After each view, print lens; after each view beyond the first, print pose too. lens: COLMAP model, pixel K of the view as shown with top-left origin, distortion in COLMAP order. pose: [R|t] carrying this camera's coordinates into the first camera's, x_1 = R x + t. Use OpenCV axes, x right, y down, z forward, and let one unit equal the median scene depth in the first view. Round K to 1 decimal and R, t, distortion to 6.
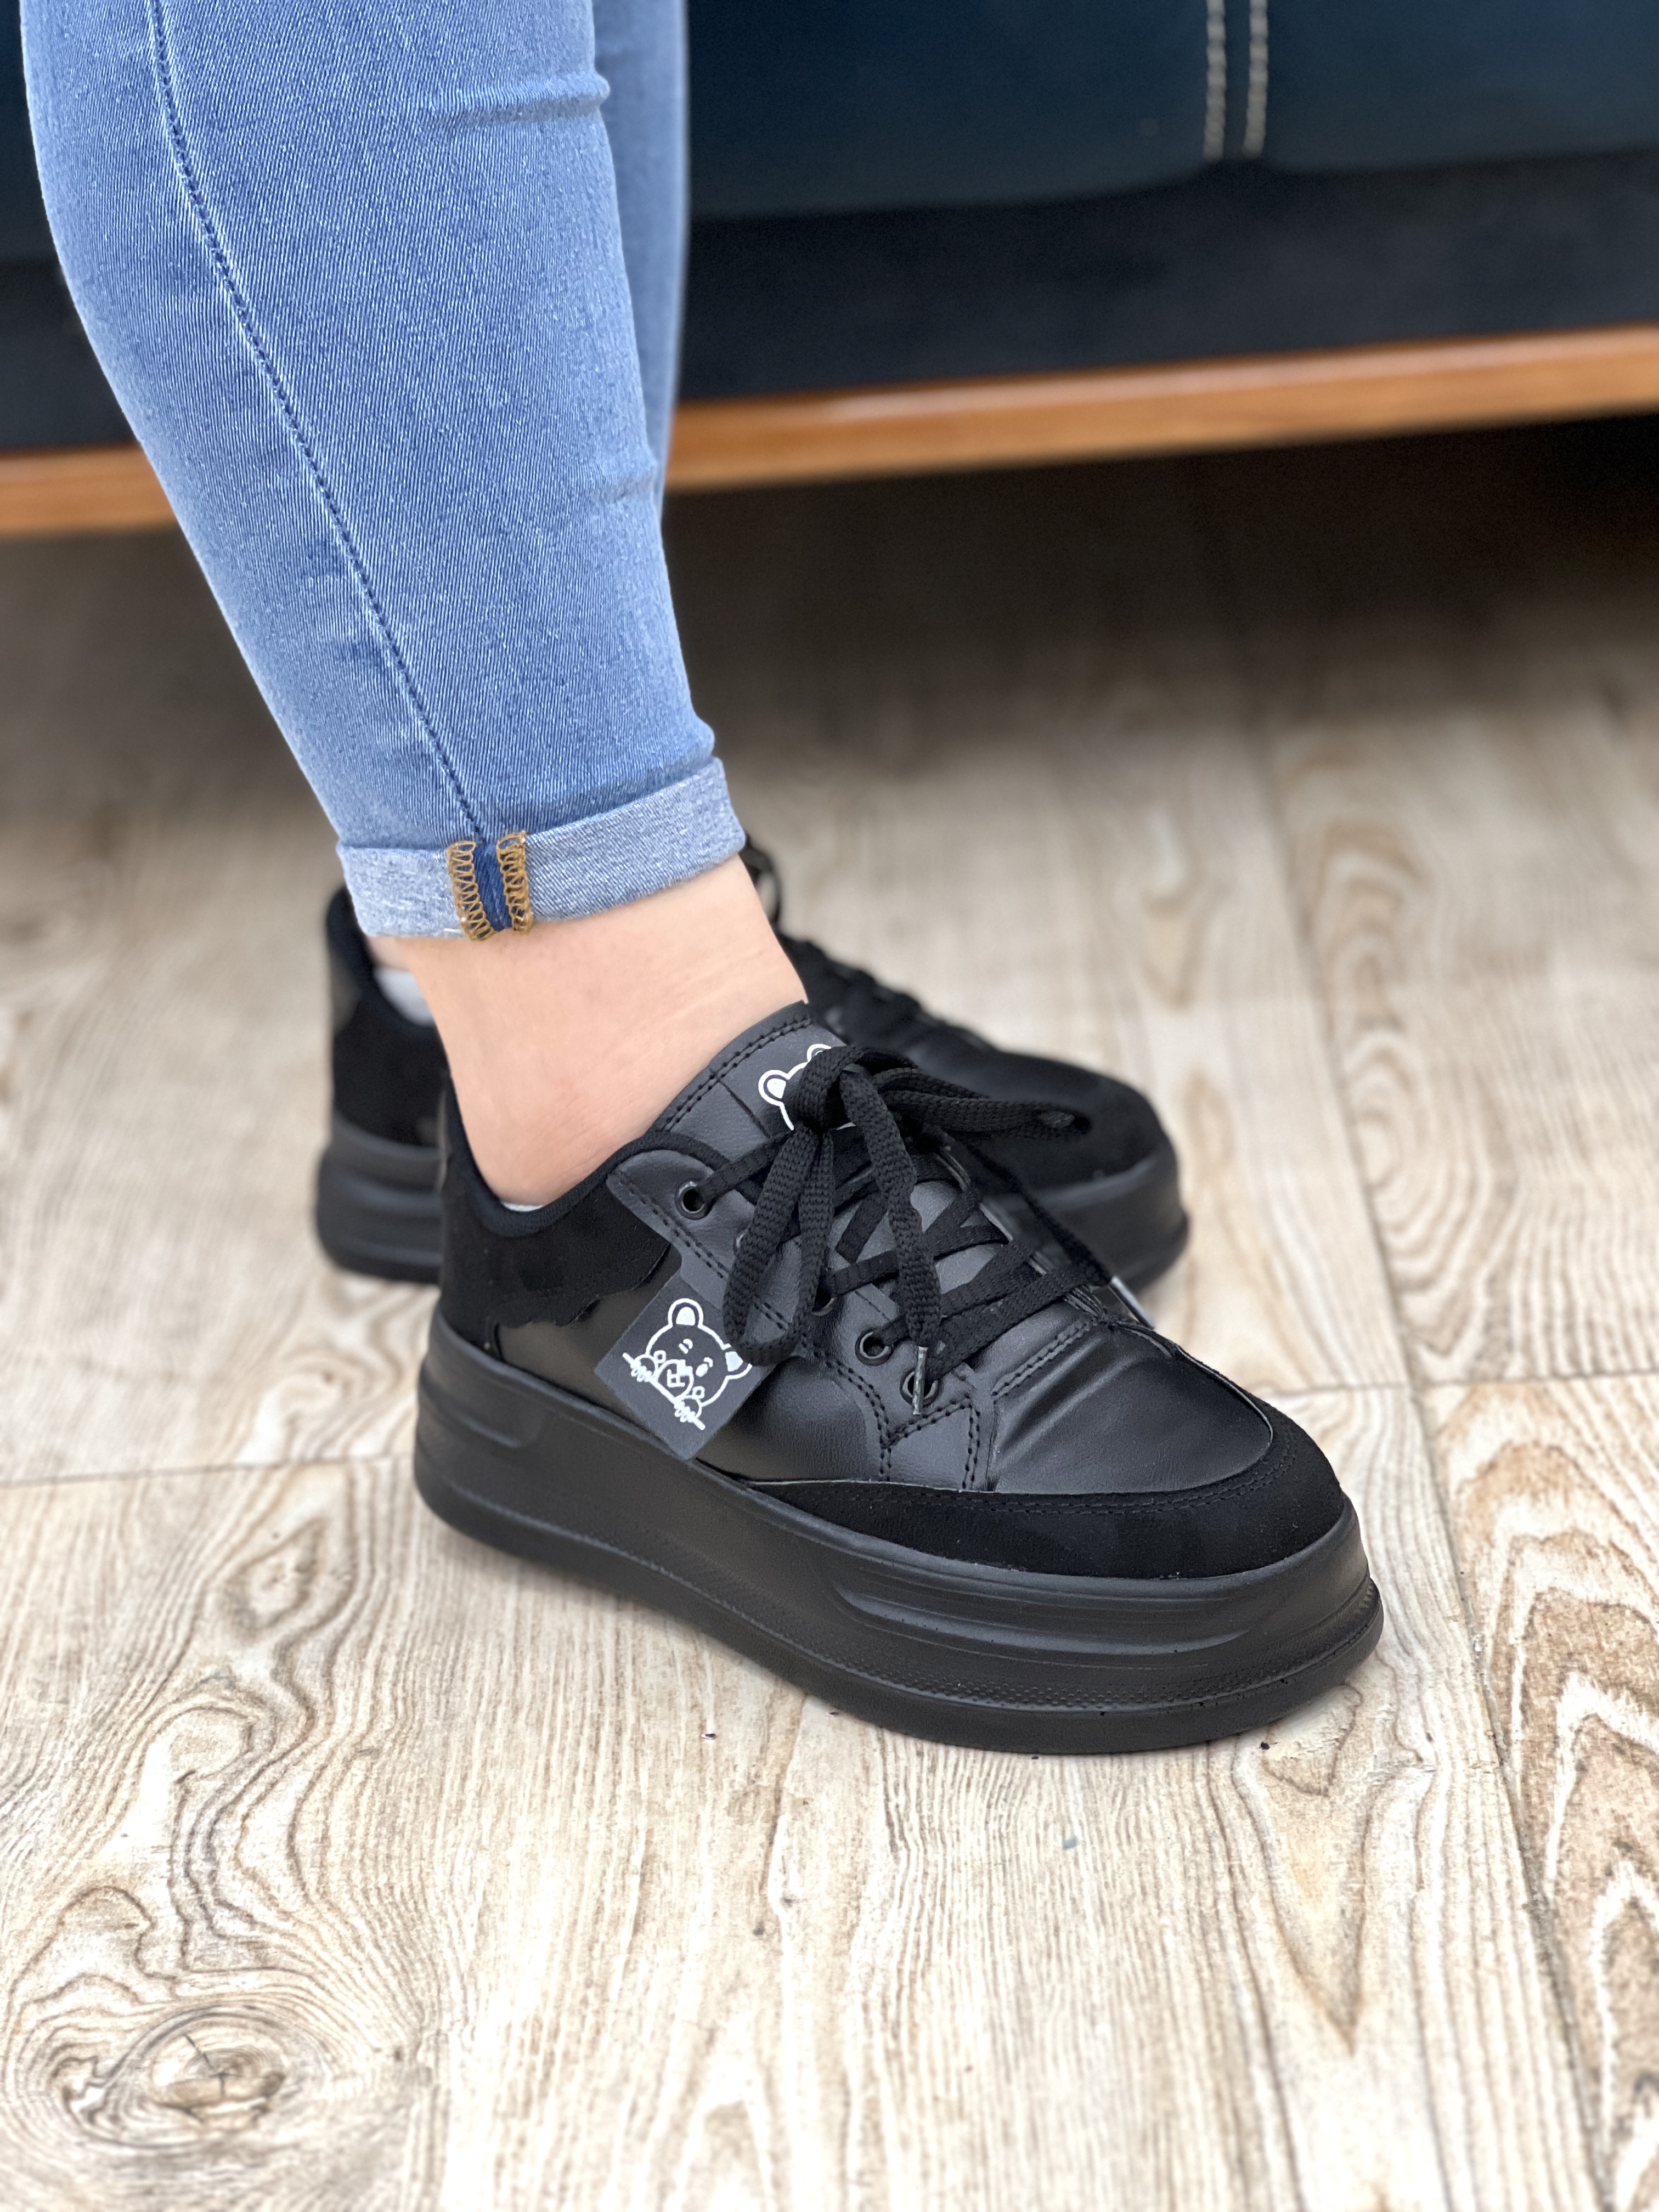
lens RADIAL K [[5018.9, 0, 863.6], [0, 5018.9, 1074.2], [0, 0, 1]] dist [0.196994, 0.000000]
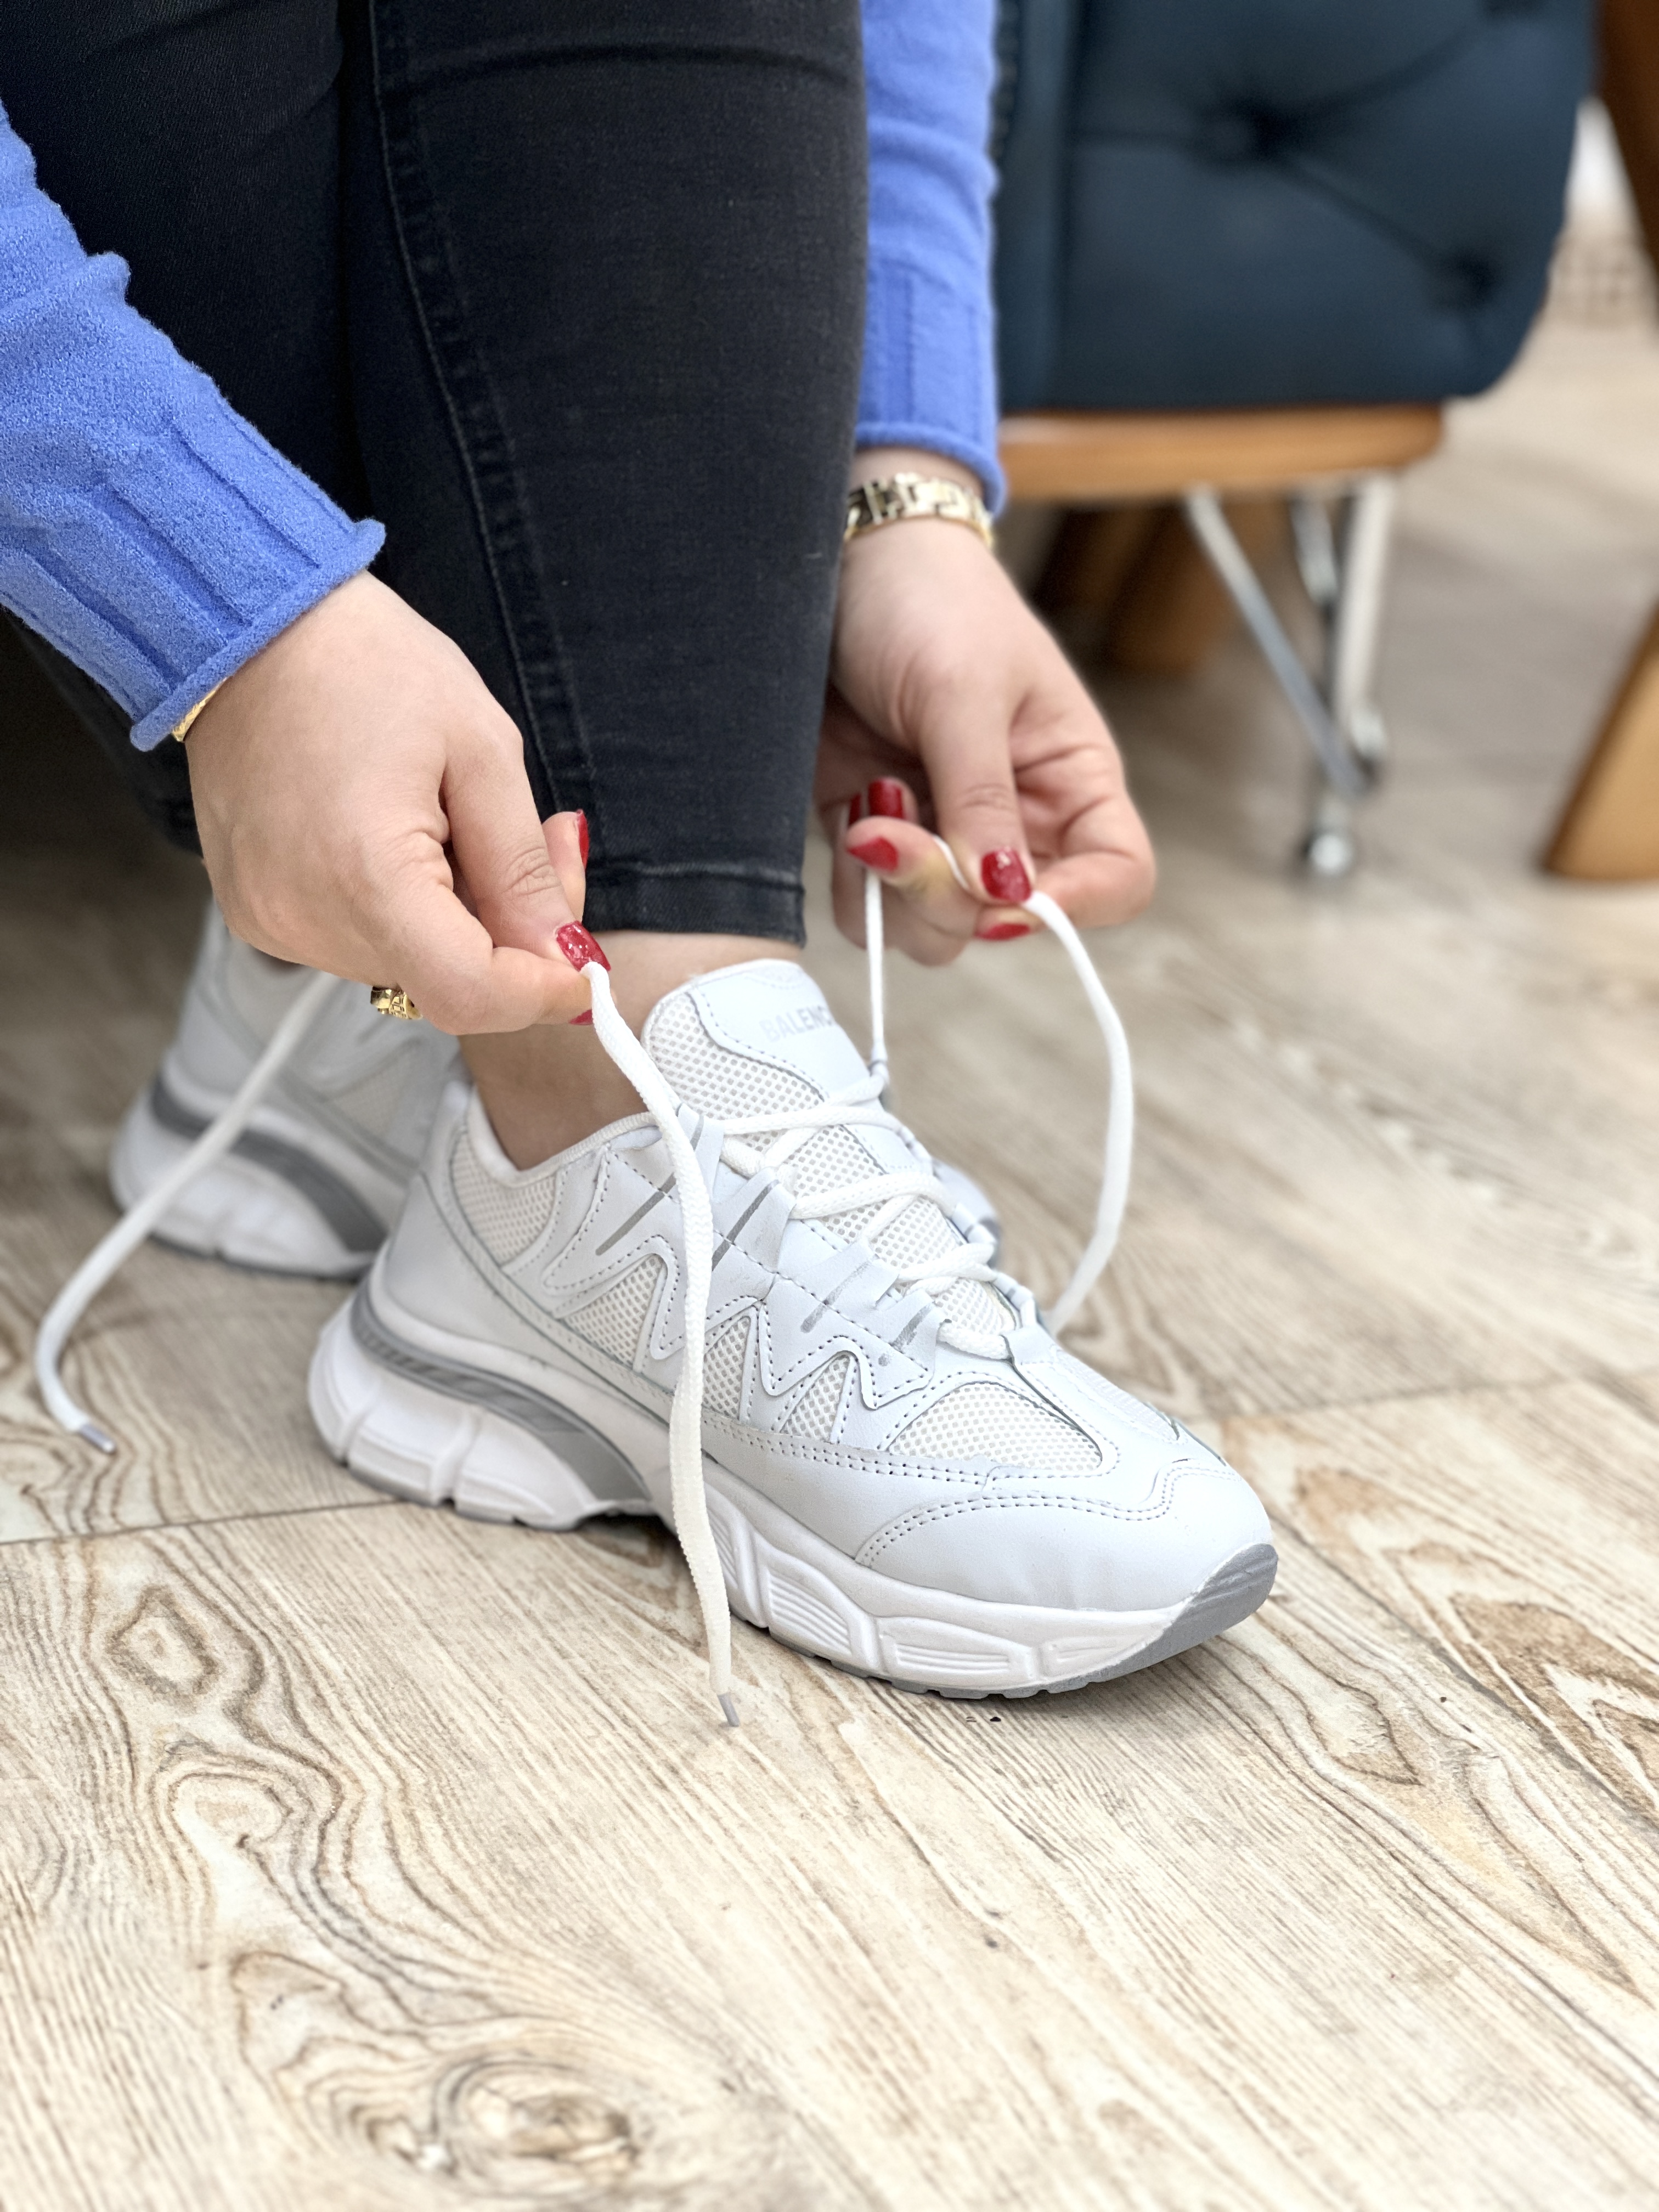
lens RADIAL K [[5018.9, 0, 818.6], [0, 5018.9, 1102.5], [0, 0, 1]] dist [0.196994, 0.000000]
pose [[0.915201, 0.004160, 0.402976, -0.431209], [0.015833, 0.998803, -0.046270, 0.051717], [-0.402686, 0.048727, 0.914040, 0.118136]]
